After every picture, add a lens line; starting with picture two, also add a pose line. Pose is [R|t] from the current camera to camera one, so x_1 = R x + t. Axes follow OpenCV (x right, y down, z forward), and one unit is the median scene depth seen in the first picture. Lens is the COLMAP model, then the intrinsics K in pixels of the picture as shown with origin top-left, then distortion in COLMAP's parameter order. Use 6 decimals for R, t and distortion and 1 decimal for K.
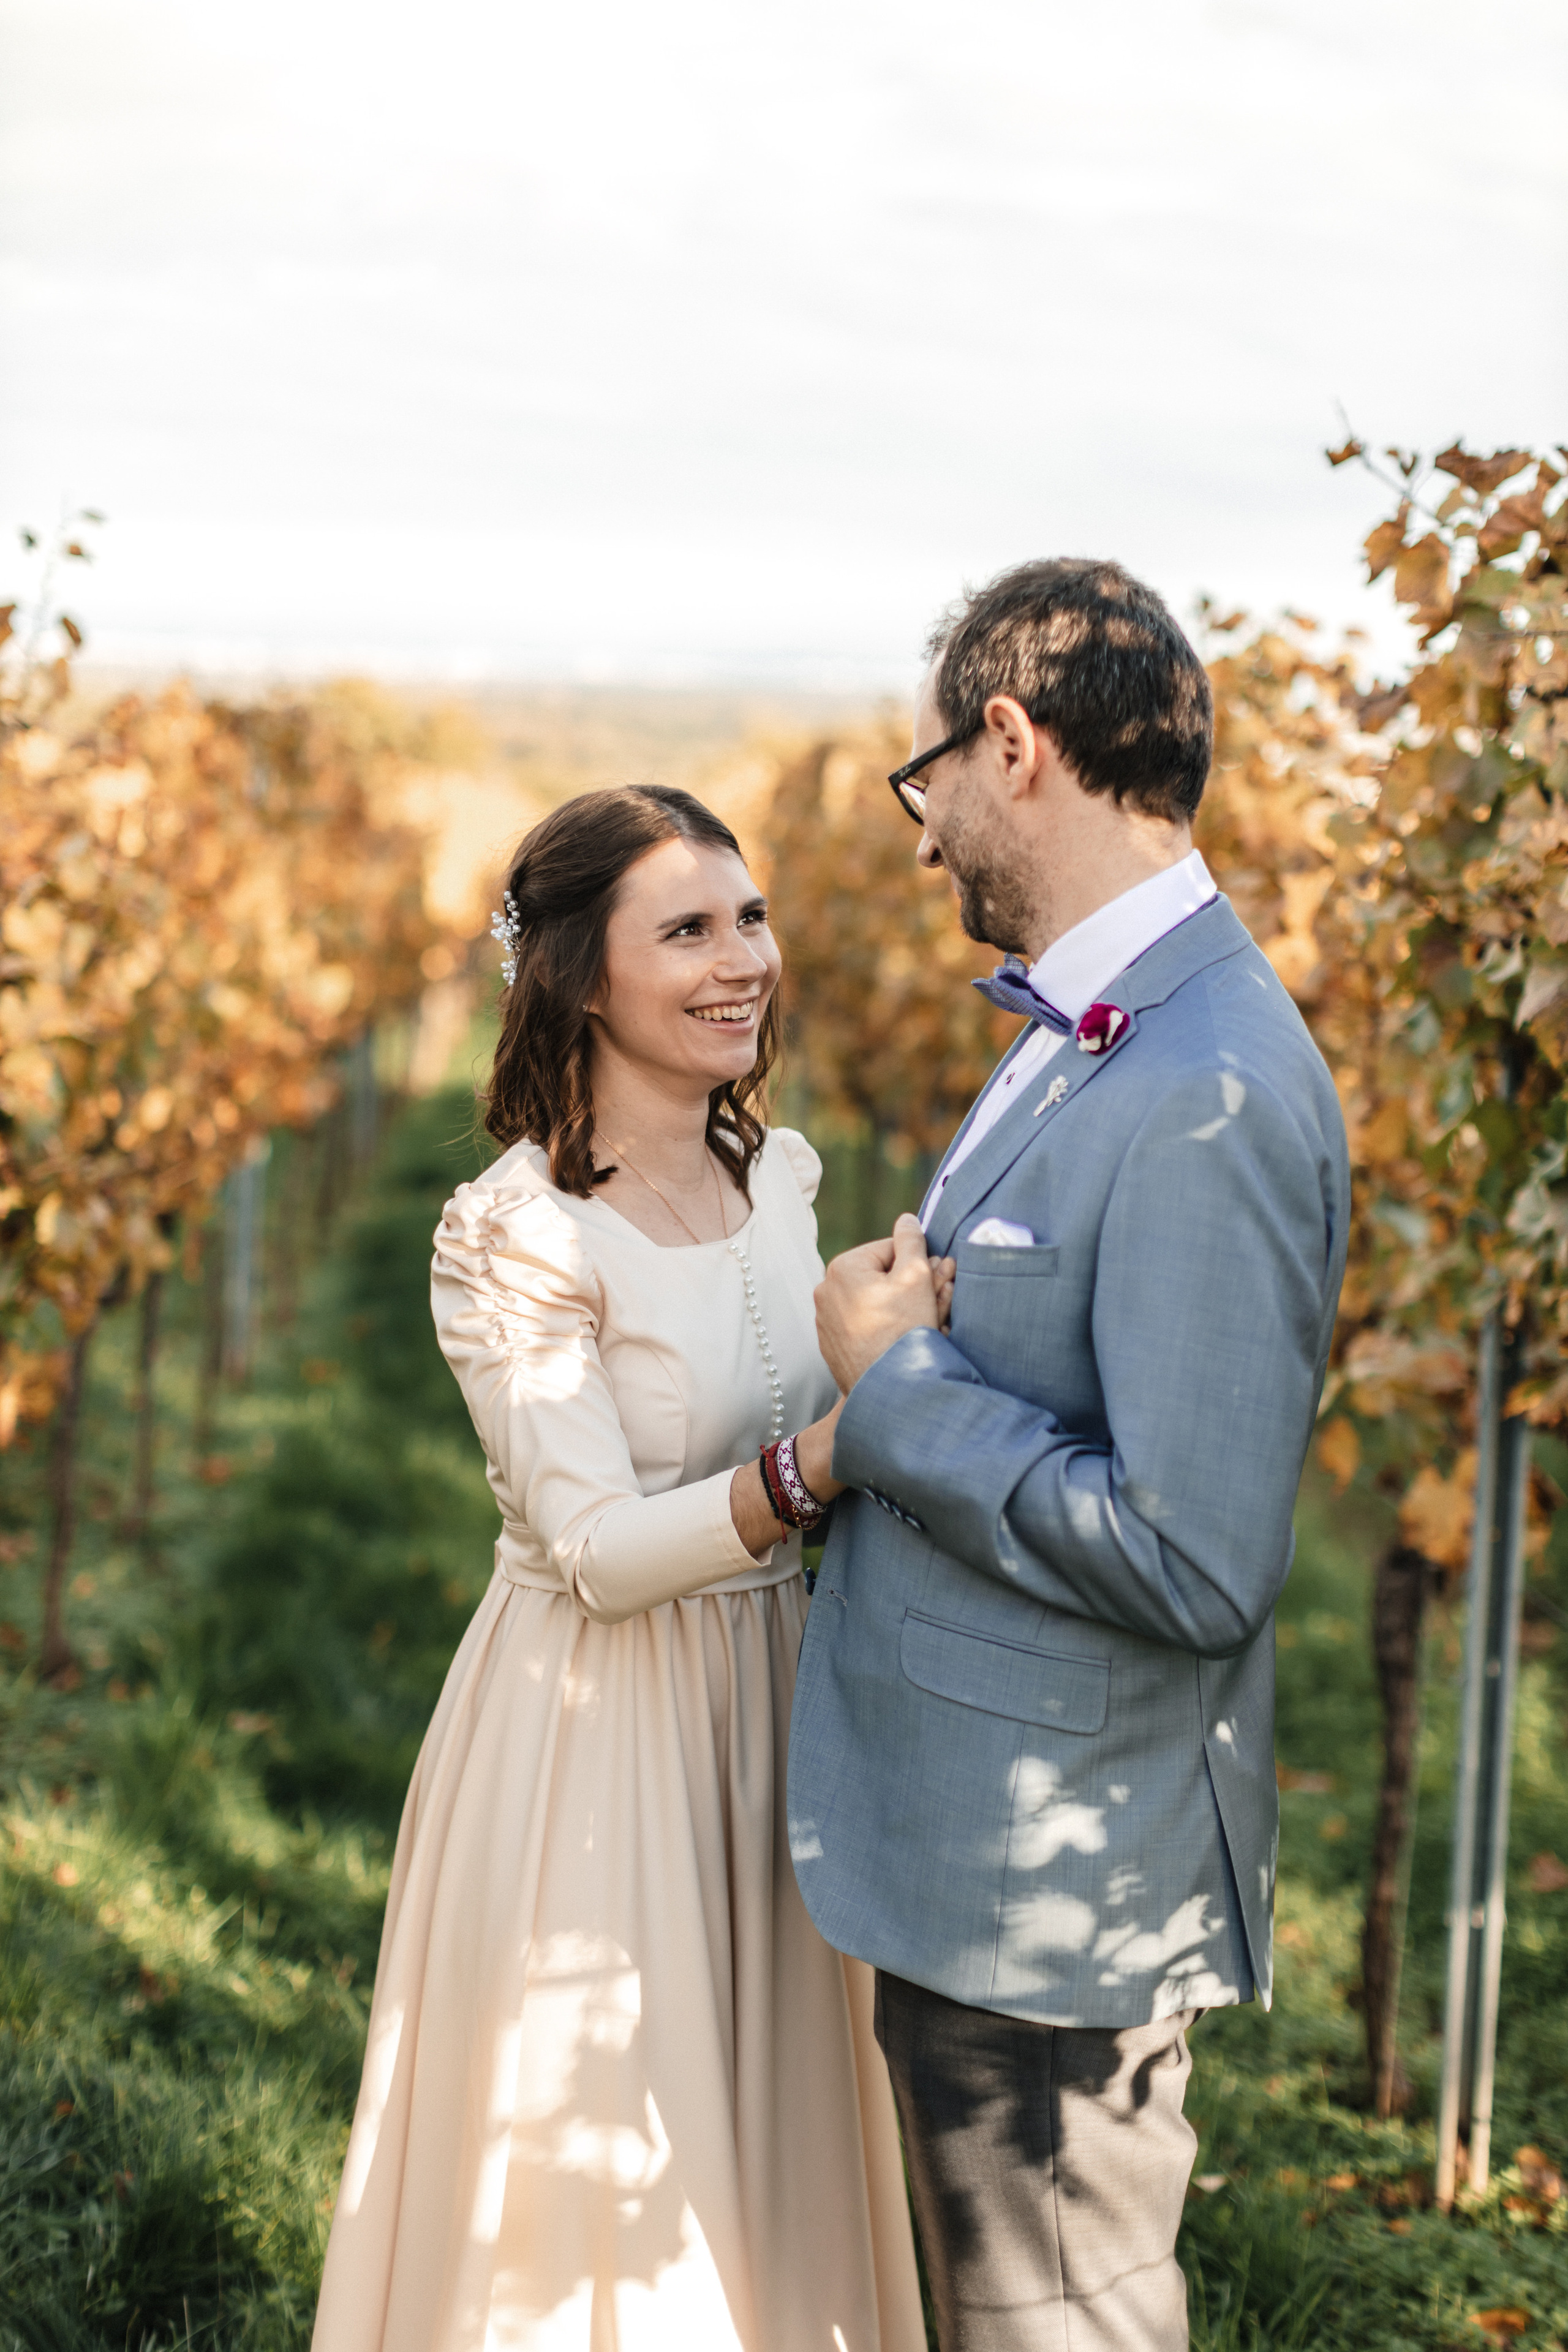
lens RADIAL K [[3041.9, 0, 786.4], [0, 3041.9, 1223.5], [0, 0, 1]] dist [0.004183, -0.027176]
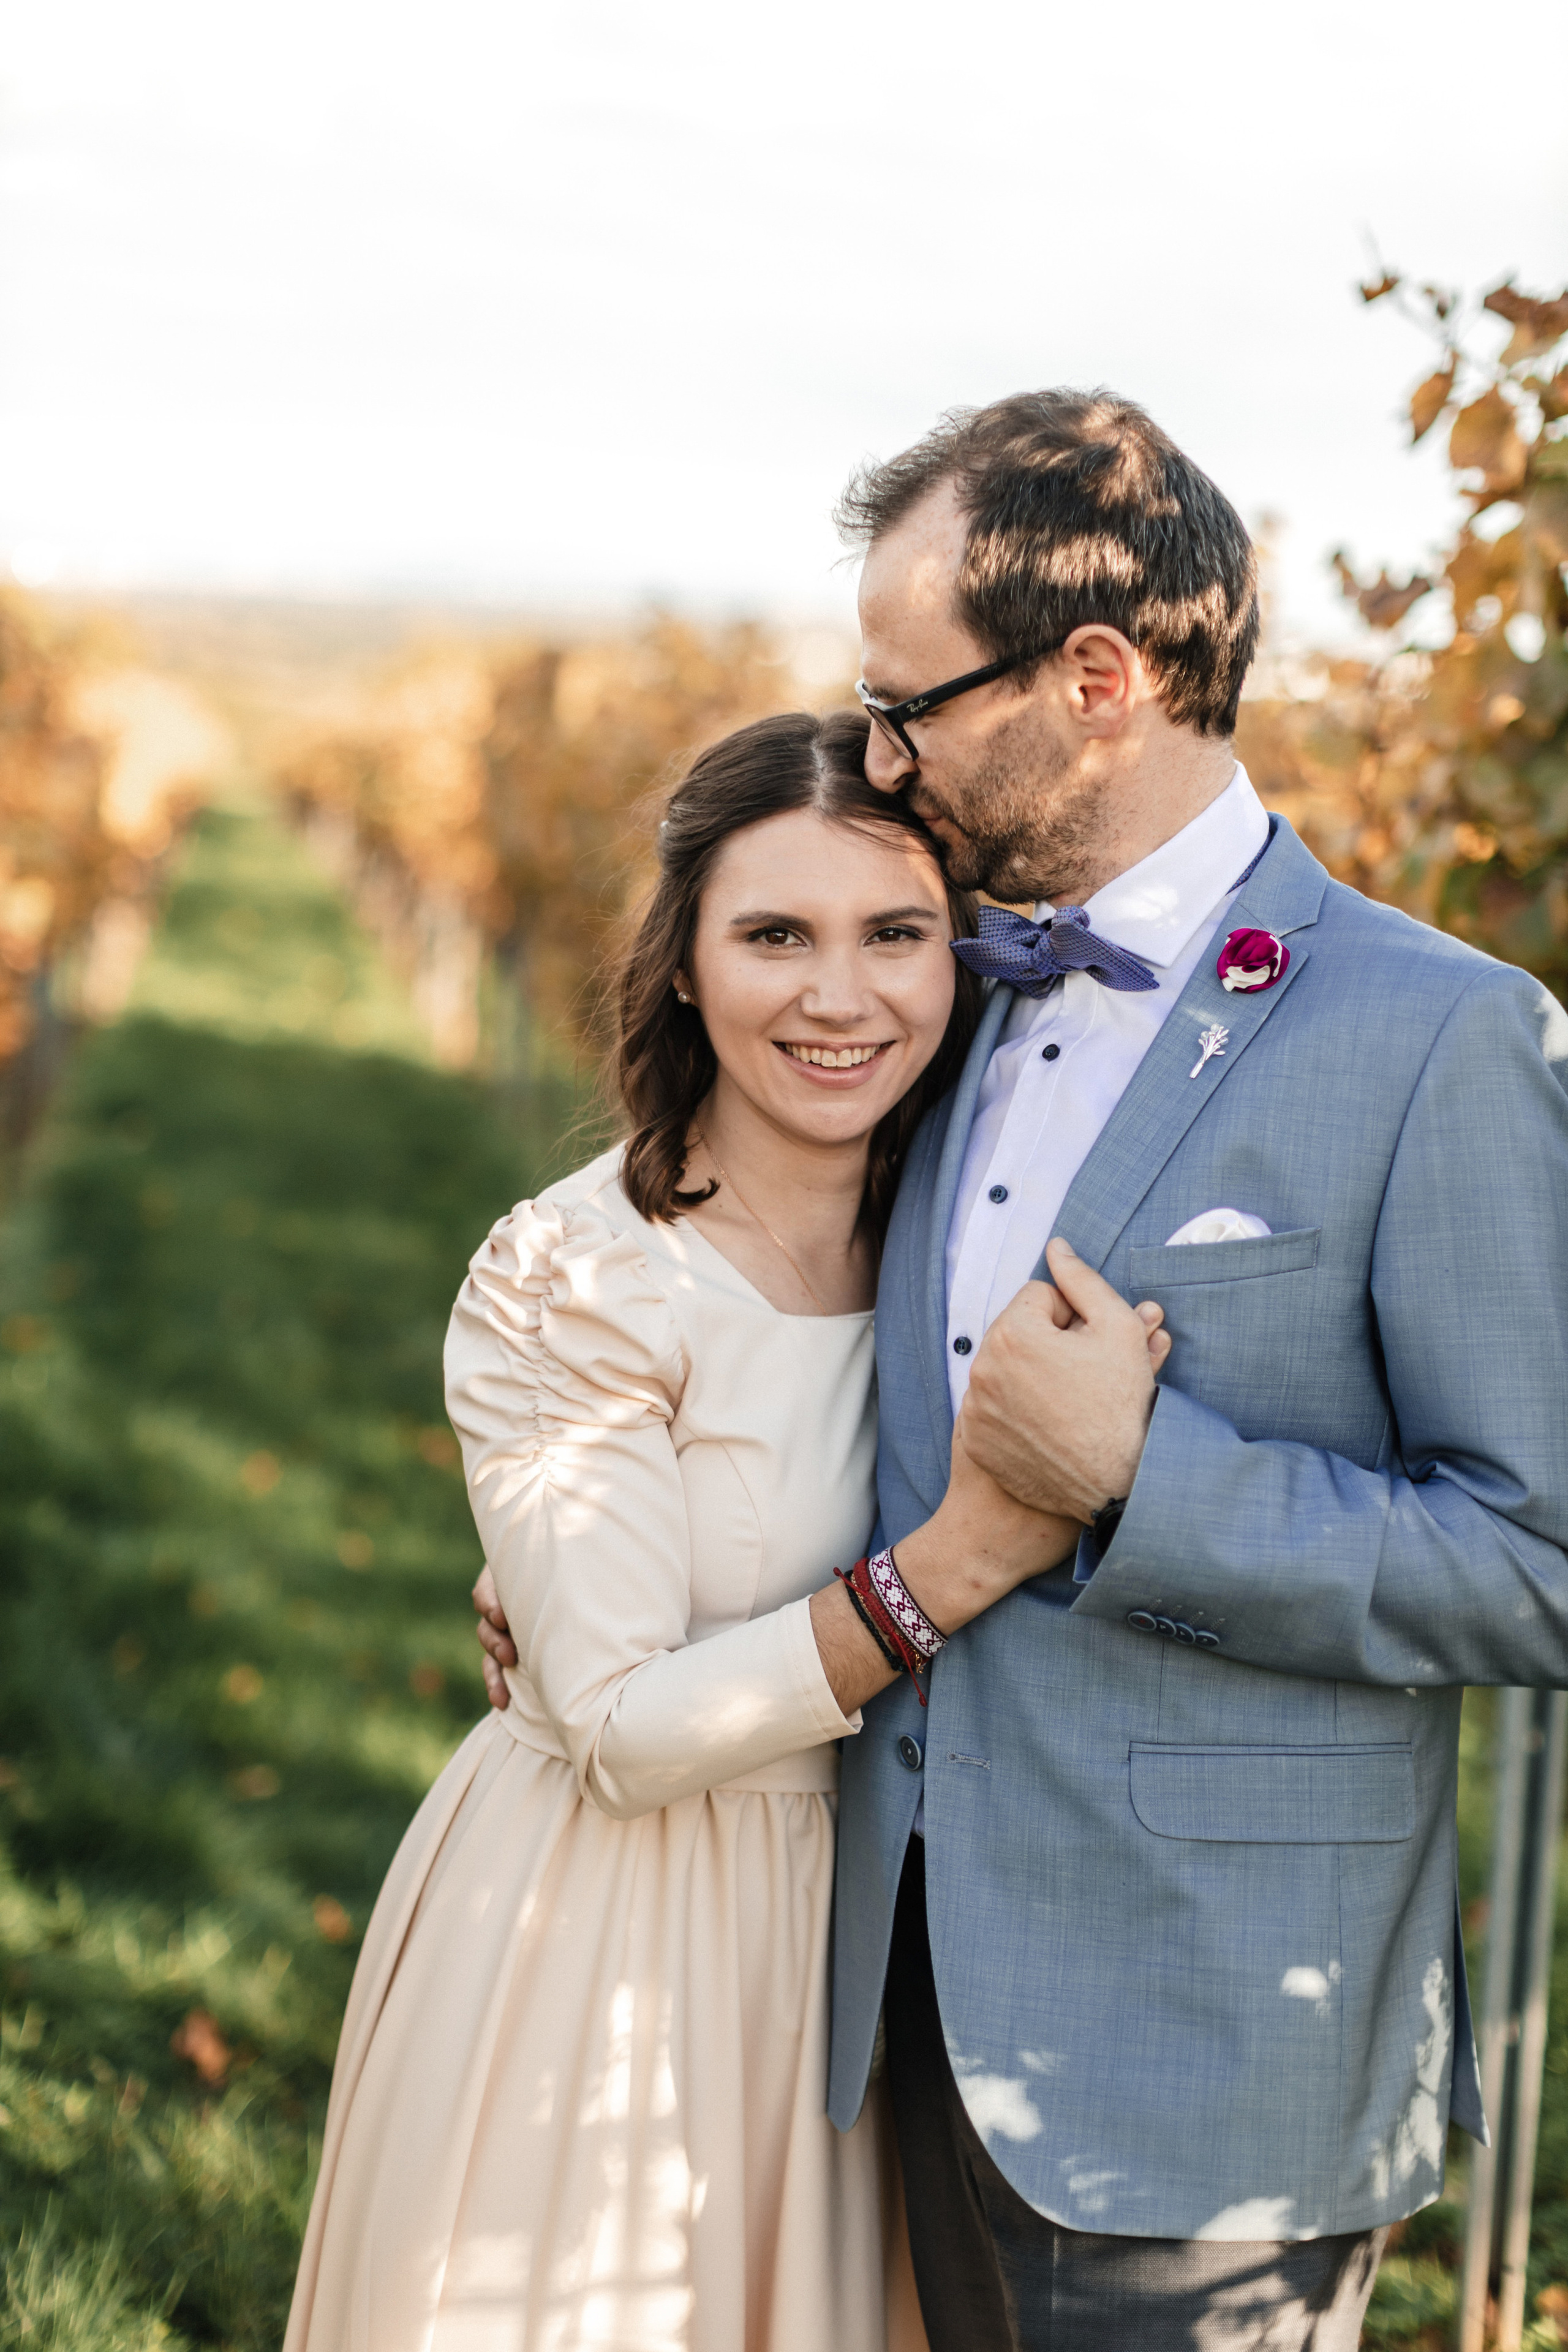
lens RADIAL K [[2995.2, 0, 775.8], [0, 2995.2, 1269.2], [0, 0, 1]] dist [-0.321451, 1.264224]
pose [[0.992371, 0.004742, 0.123193, -0.078425], [-0.009876, 0.999107, 0.041092, -0.016799], [-0.122888, -0.041995, 0.991532, 0.213751]]
